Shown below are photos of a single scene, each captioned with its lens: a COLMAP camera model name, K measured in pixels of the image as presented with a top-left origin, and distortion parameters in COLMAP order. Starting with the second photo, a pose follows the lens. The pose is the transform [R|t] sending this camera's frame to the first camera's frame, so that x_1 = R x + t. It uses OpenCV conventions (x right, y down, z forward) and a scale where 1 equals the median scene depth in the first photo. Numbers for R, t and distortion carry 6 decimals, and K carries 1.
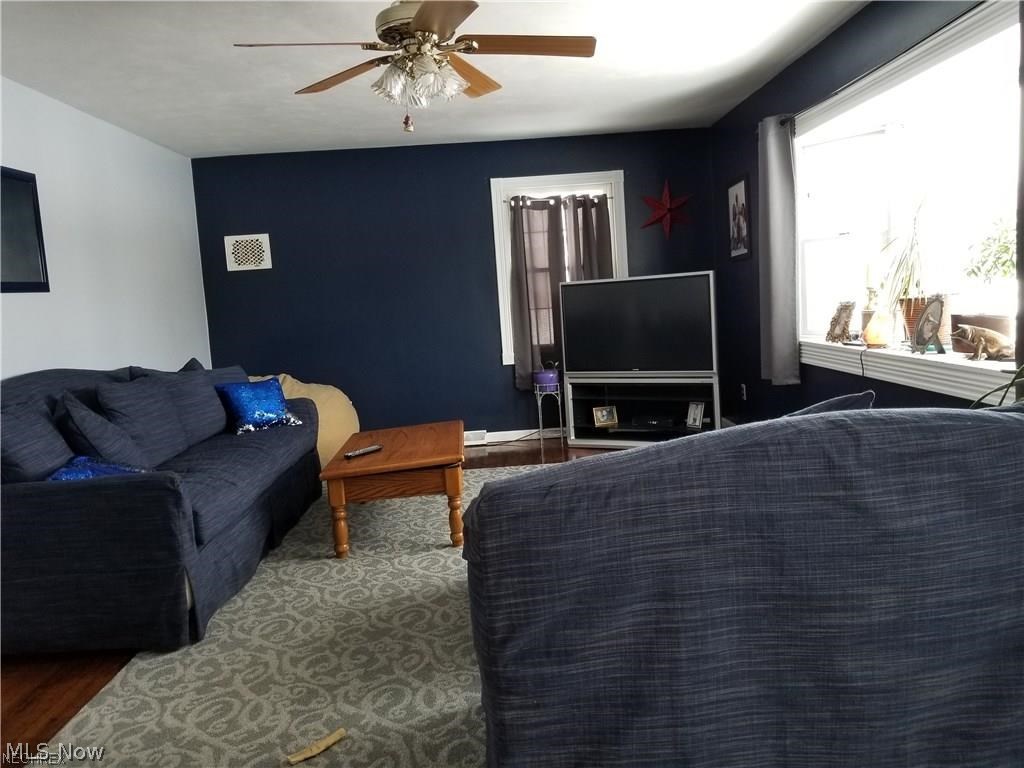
lens RADIAL K [[796.9, 0, 512.8], [0, 796.9, 388.0], [0, 0, 1]] dist [0.055237, -0.054375]
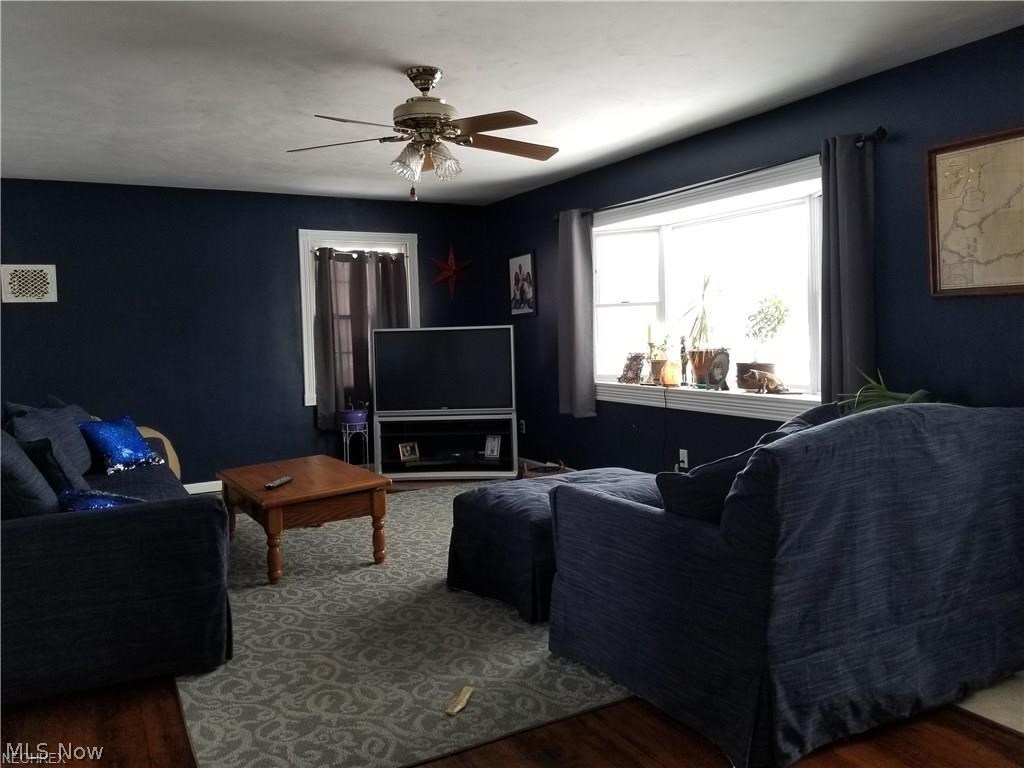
lens RADIAL K [[796.9, 0, 508.4], [0, 796.9, 374.5], [0, 0, 1]] dist [0.055237, -0.054375]
pose [[0.893600, 0.014874, 0.448617, -0.461721], [0.021967, 0.996804, -0.076806, 0.030756], [-0.448326, 0.078489, 0.890418, -0.096001]]
